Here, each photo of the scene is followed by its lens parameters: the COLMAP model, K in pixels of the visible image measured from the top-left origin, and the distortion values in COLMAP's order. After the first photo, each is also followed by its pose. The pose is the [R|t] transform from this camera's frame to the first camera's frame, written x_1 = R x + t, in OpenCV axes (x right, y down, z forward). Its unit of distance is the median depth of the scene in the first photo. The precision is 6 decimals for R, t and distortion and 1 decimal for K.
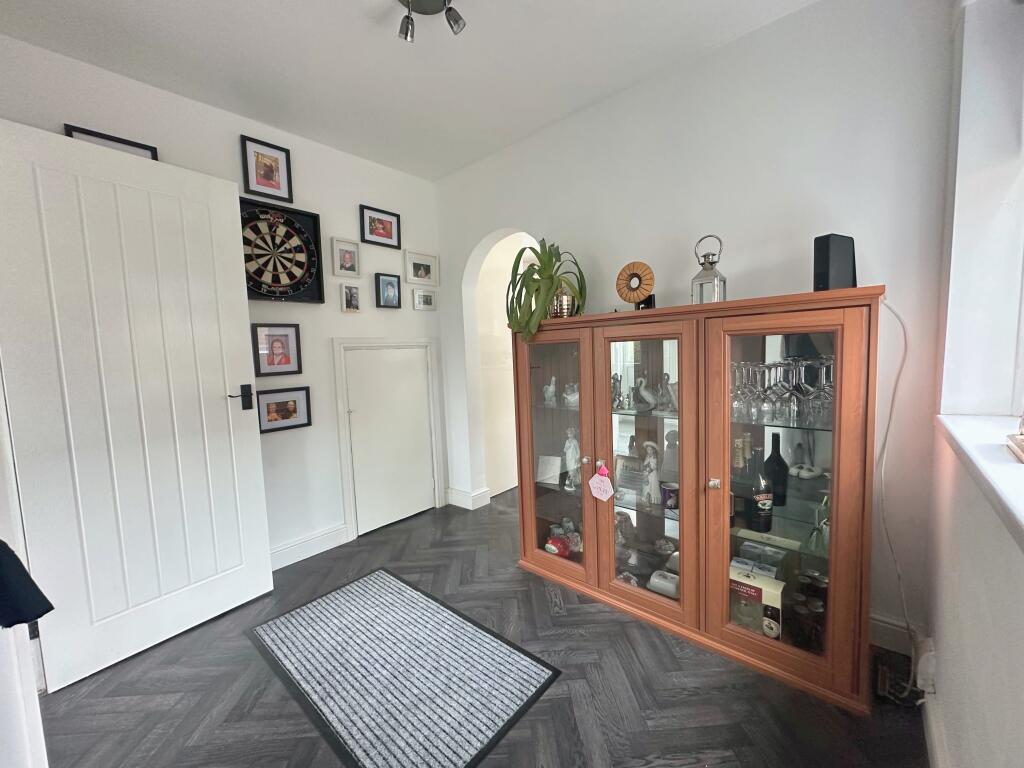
lens RADIAL K [[406.7, 0, 510.9], [0, 406.7, 382.6], [0, 0, 1]] dist [-0.001517, -0.000433]
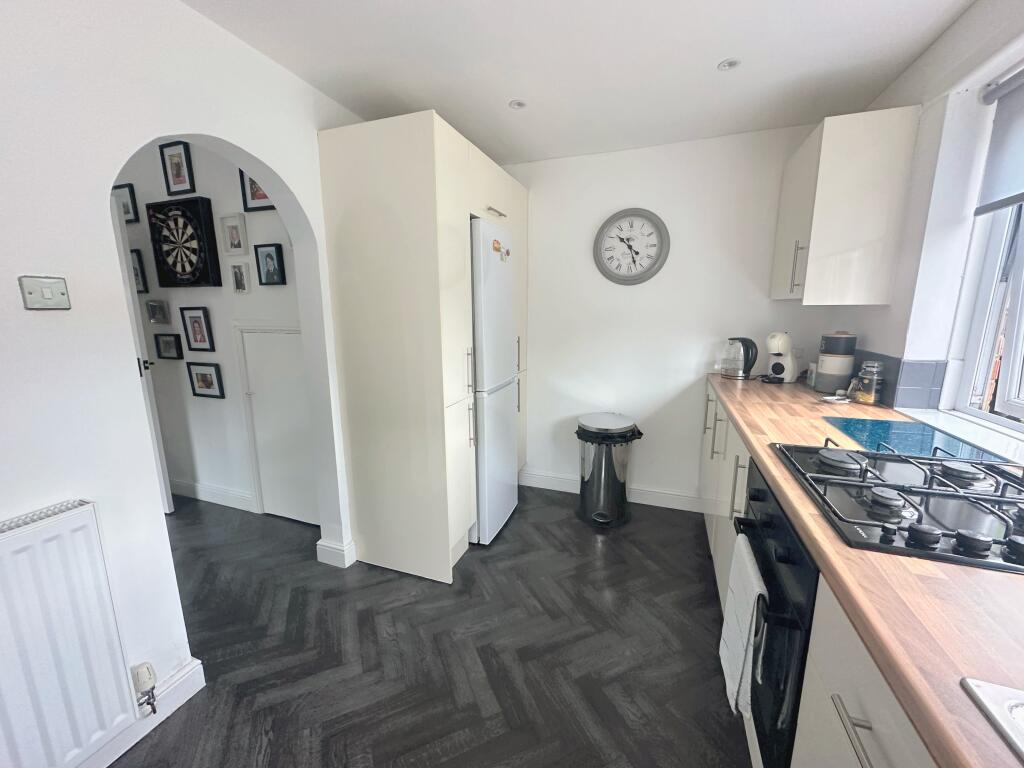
lens RADIAL K [[406.7, 0, 511.3], [0, 406.7, 386.5], [0, 0, 1]] dist [-0.001517, -0.000433]
pose [[0.358299, 0.210154, -0.909647, 0.838394], [-0.086720, 0.977615, 0.191699, -0.219447], [0.929571, 0.010199, 0.368503, 1.387194]]
